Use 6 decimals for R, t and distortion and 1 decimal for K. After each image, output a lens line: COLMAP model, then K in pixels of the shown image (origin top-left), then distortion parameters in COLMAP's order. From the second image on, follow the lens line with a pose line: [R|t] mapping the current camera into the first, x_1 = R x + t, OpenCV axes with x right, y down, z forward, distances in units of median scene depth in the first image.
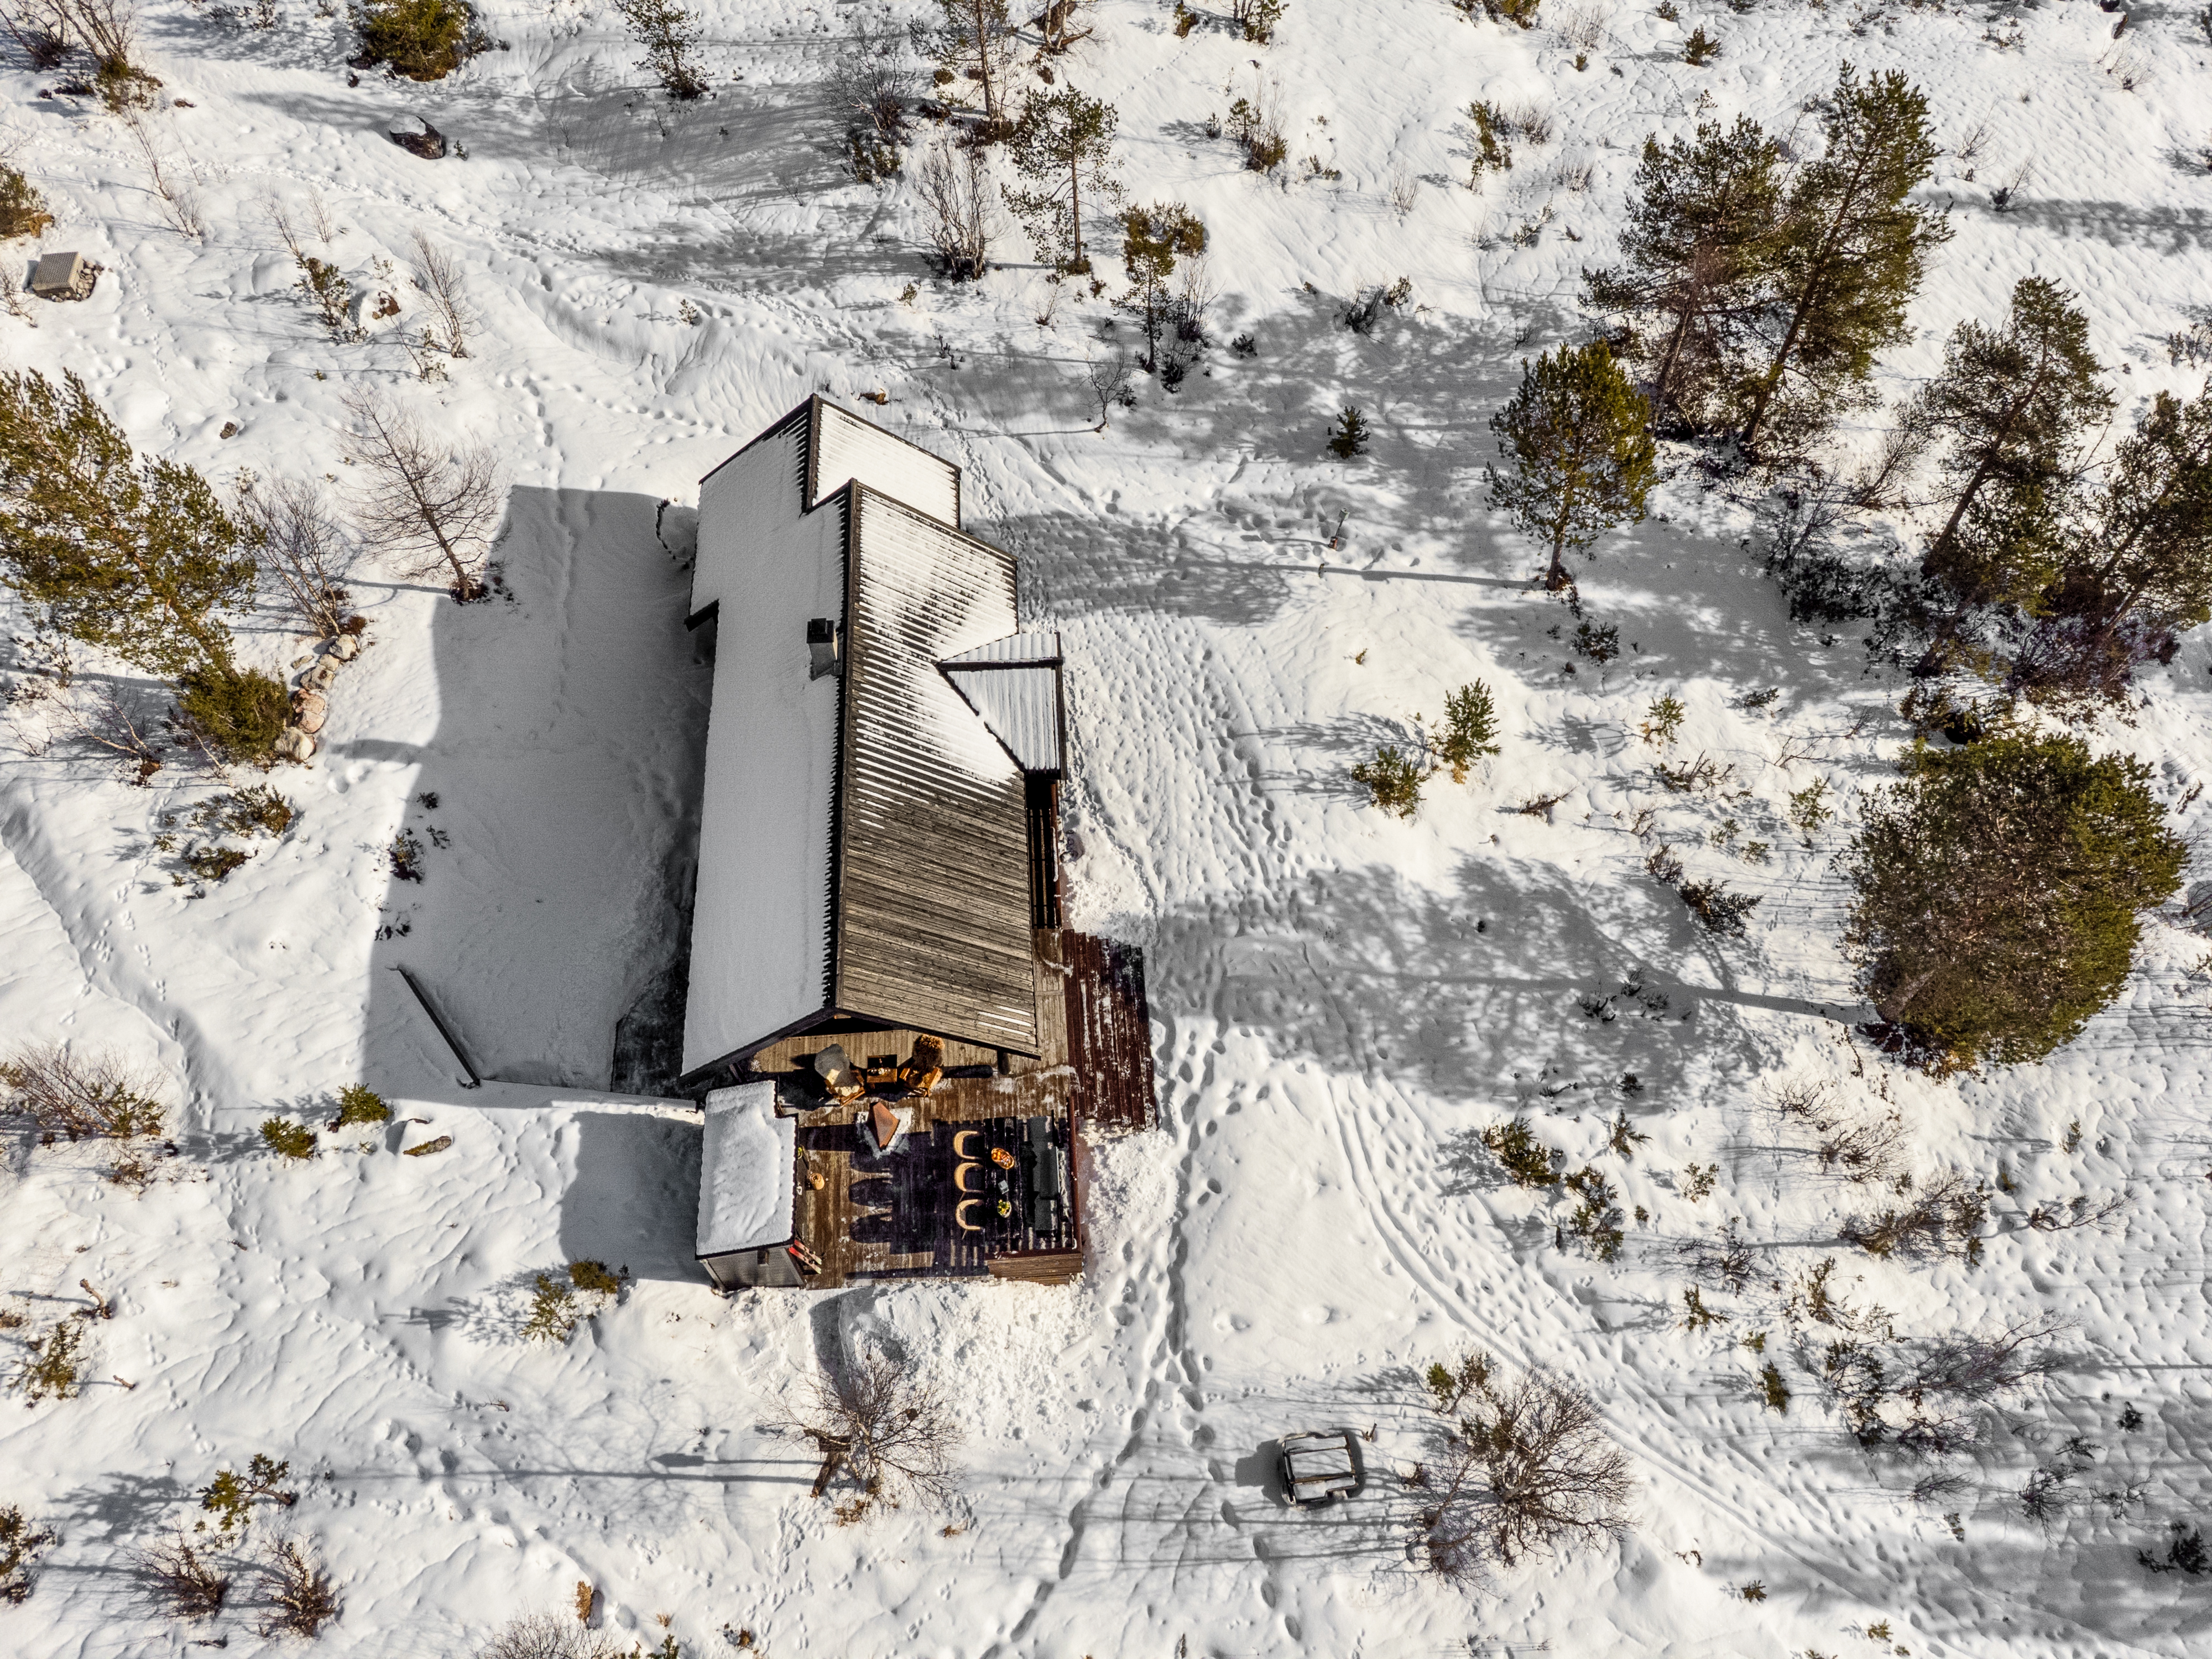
lens RADIAL K [[1615.4, 0, 1106.0], [0, 1615.4, 829.5], [0, 0, 1]] dist [0.008047, -0.003277]
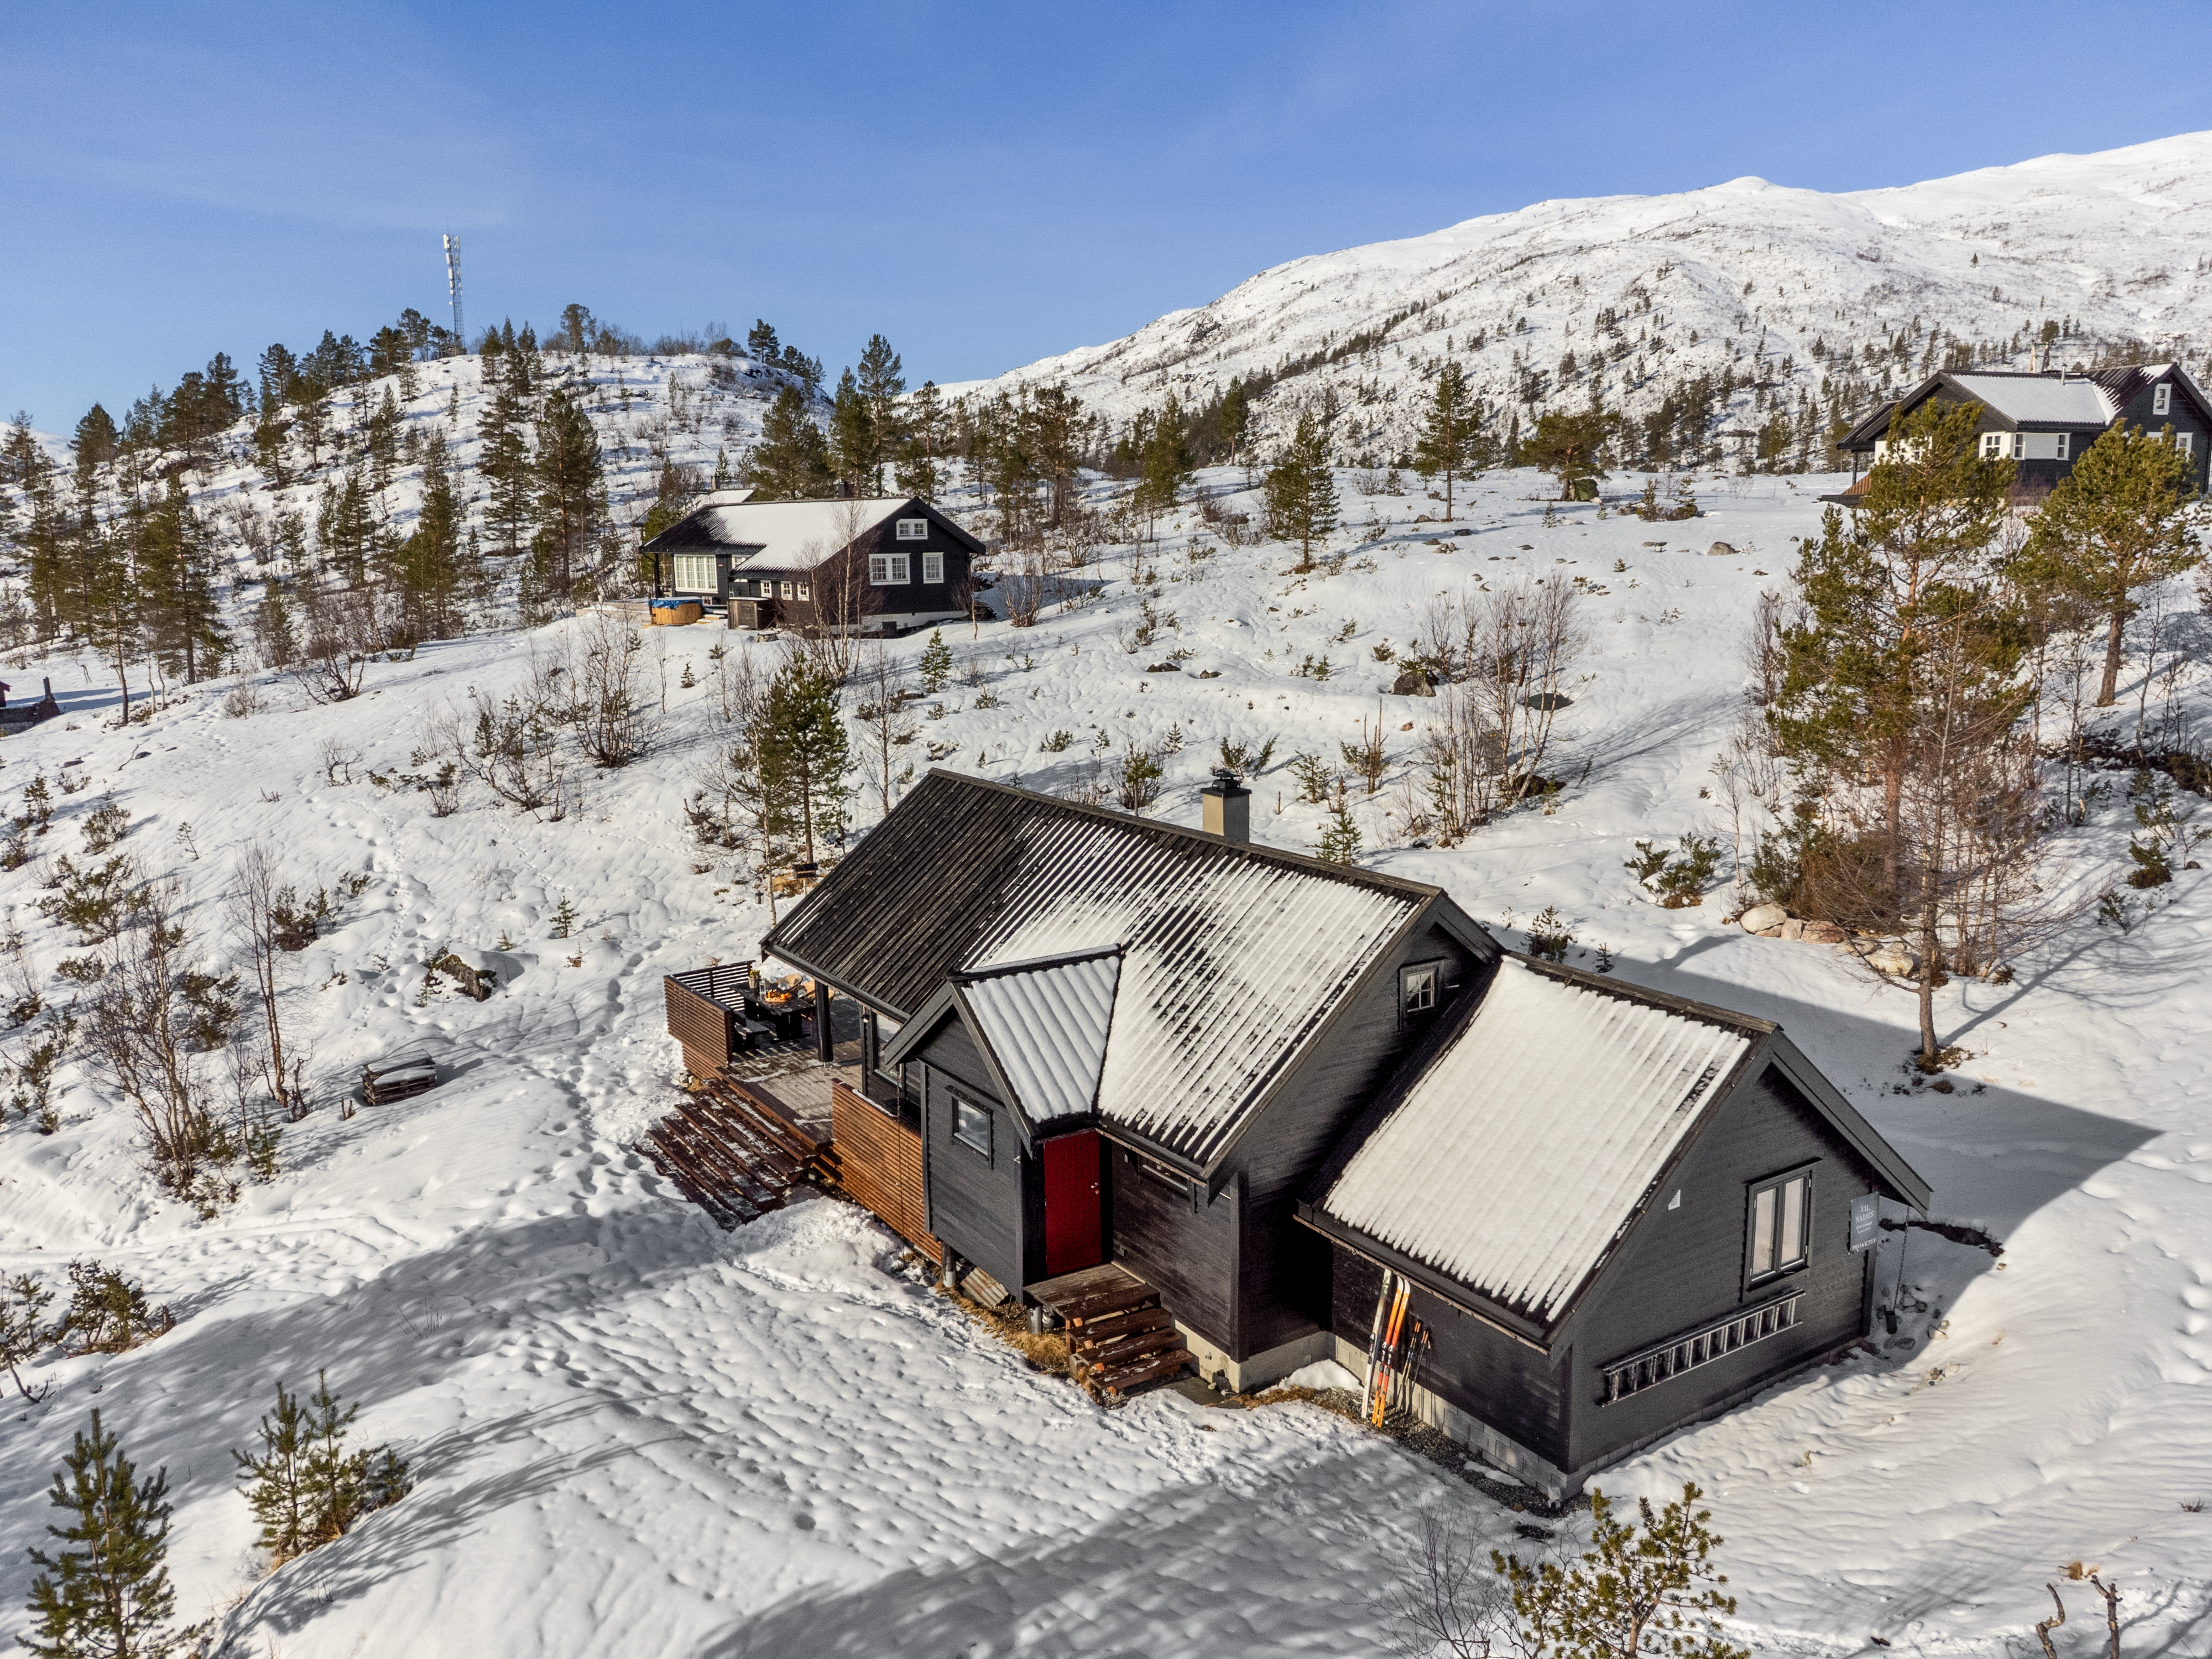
lens RADIAL K [[1651.0, 0, 1089.7], [0, 1651.0, 817.5], [0, 0, 1]] dist [0.014573, -0.003066]
pose [[-0.868198, 0.109093, -0.484077, 0.215006], [-0.405588, 0.406023, 0.818929, -0.648607], [0.285886, 0.907328, -0.308261, 1.150460]]
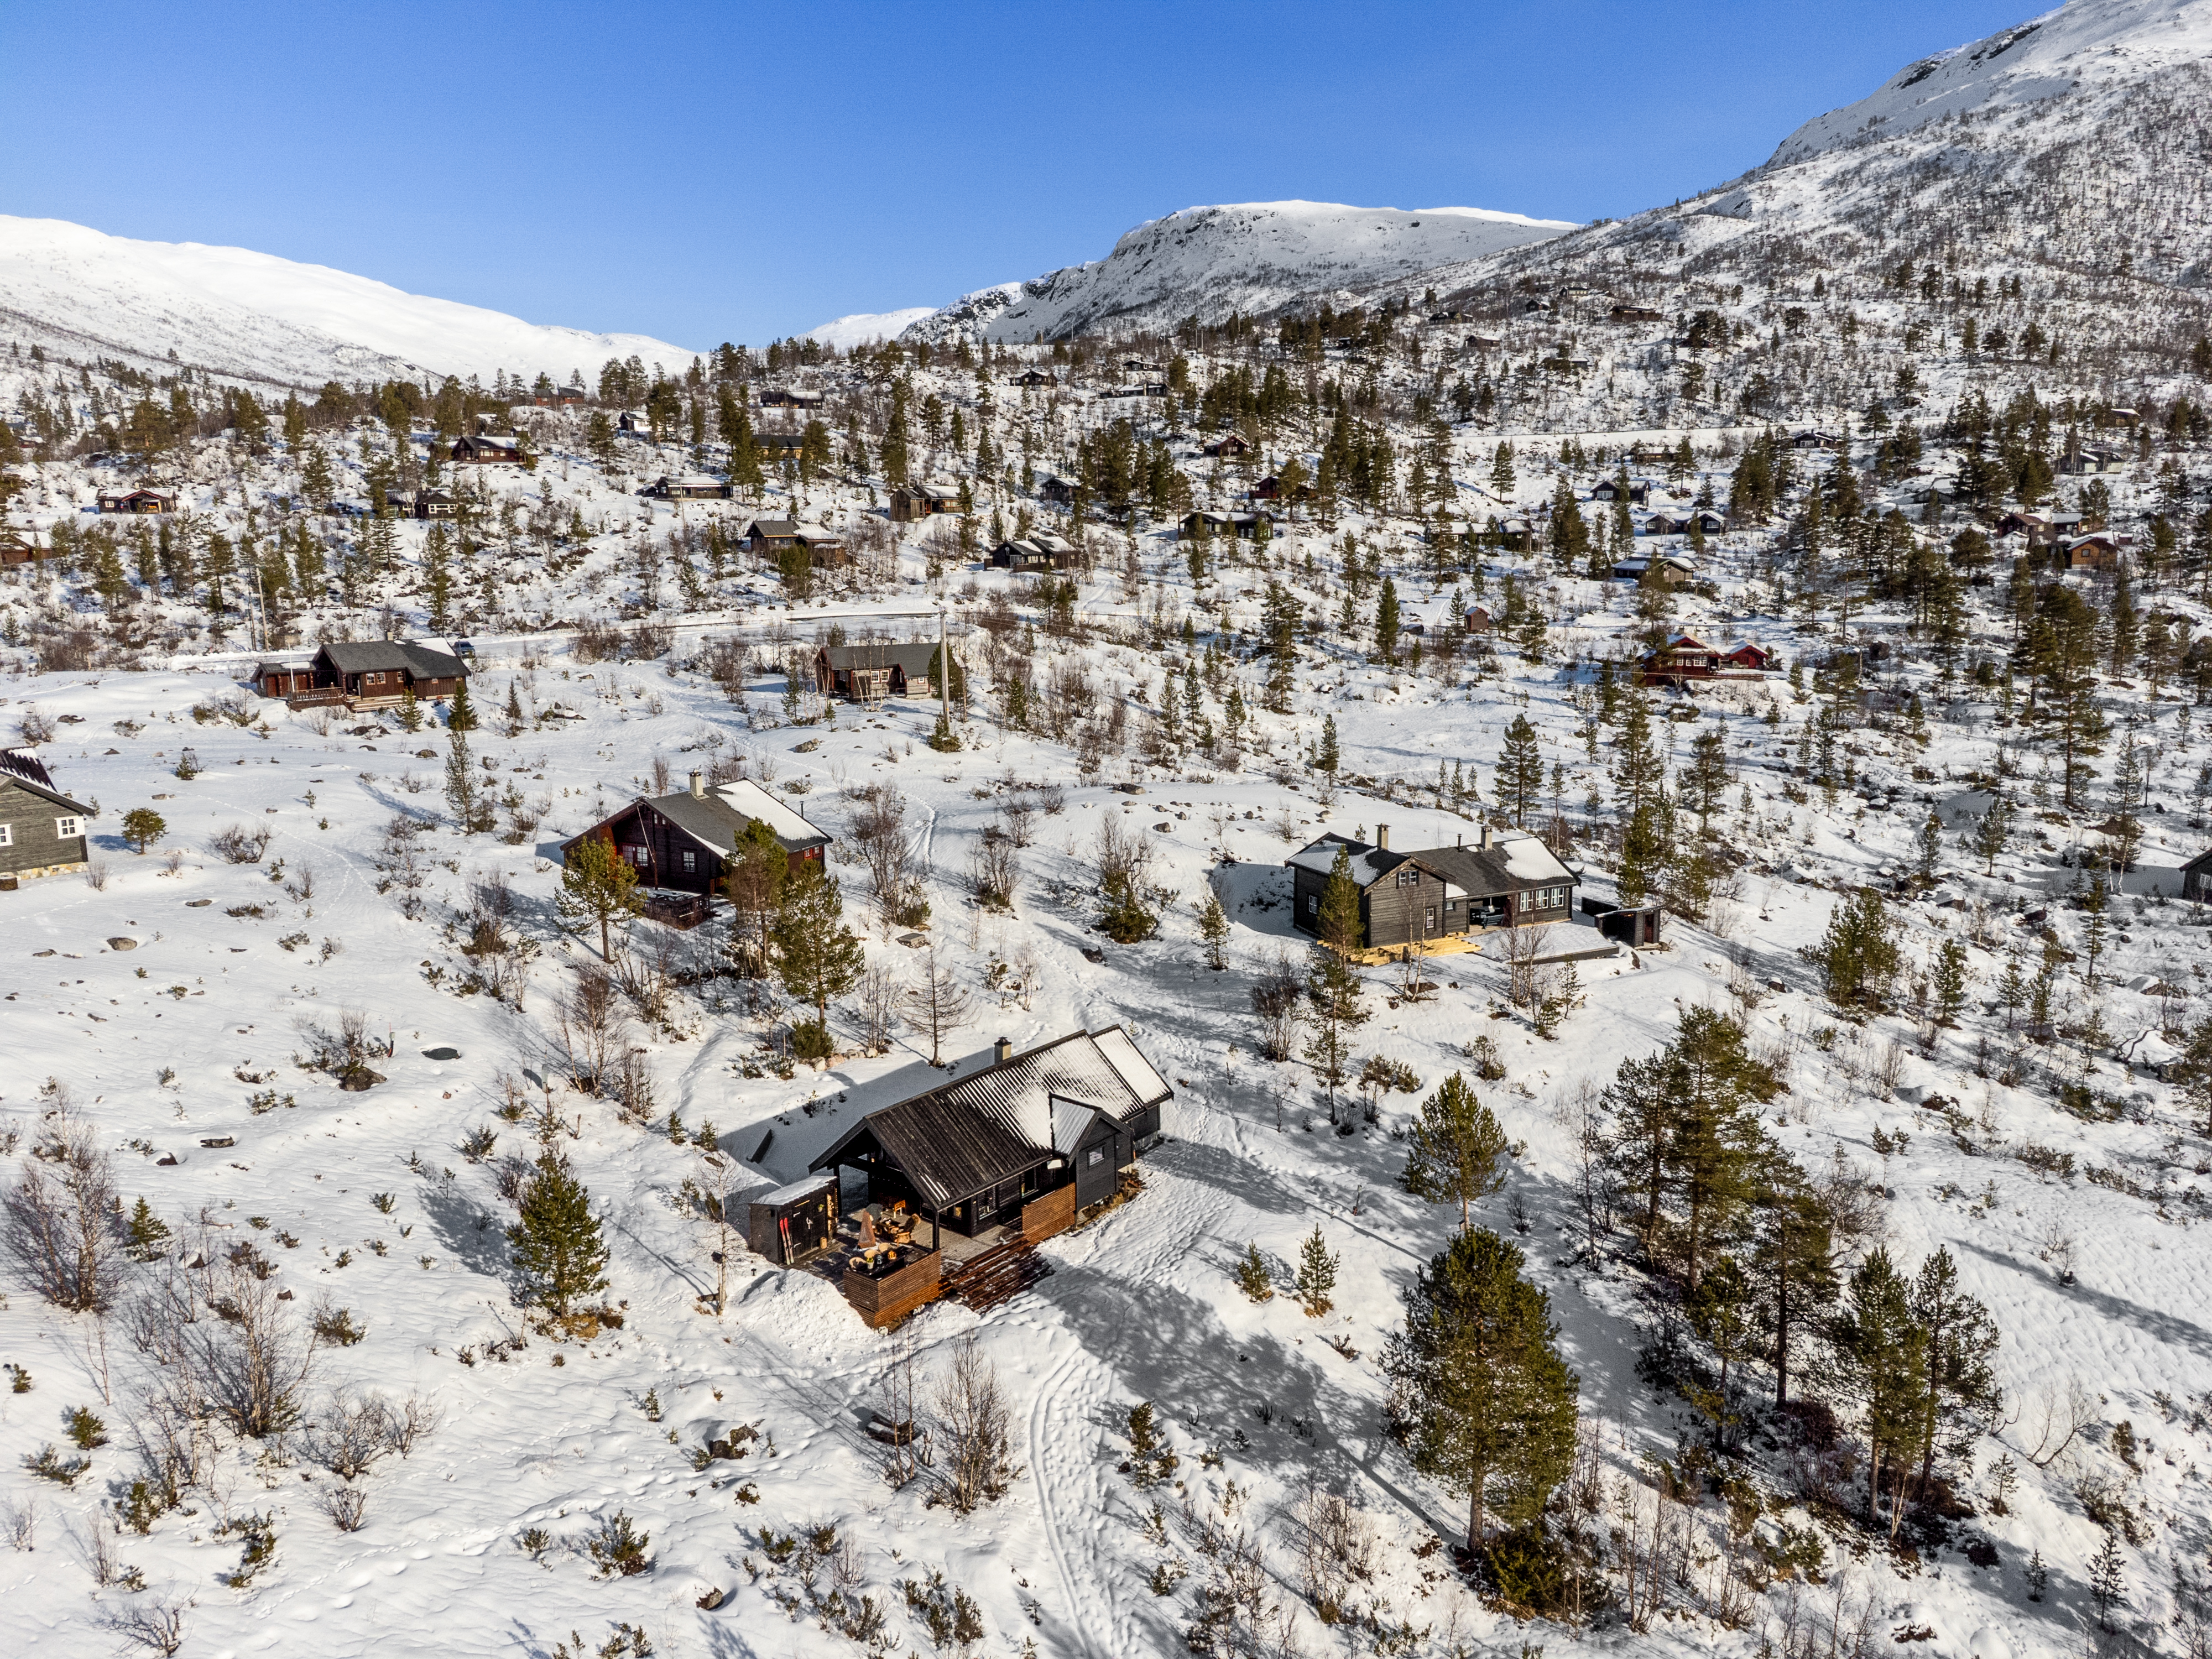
lens RADIAL K [[1646.3, 0, 1106.0], [0, 1646.3, 829.5], [0, 0, 1]] dist [0.027040, -0.002994]
pose [[0.743392, 0.133544, -0.655389, 1.180472], [-0.565157, 0.649473, -0.508706, 0.649827], [0.357723, 0.748565, 0.558287, -0.301632]]
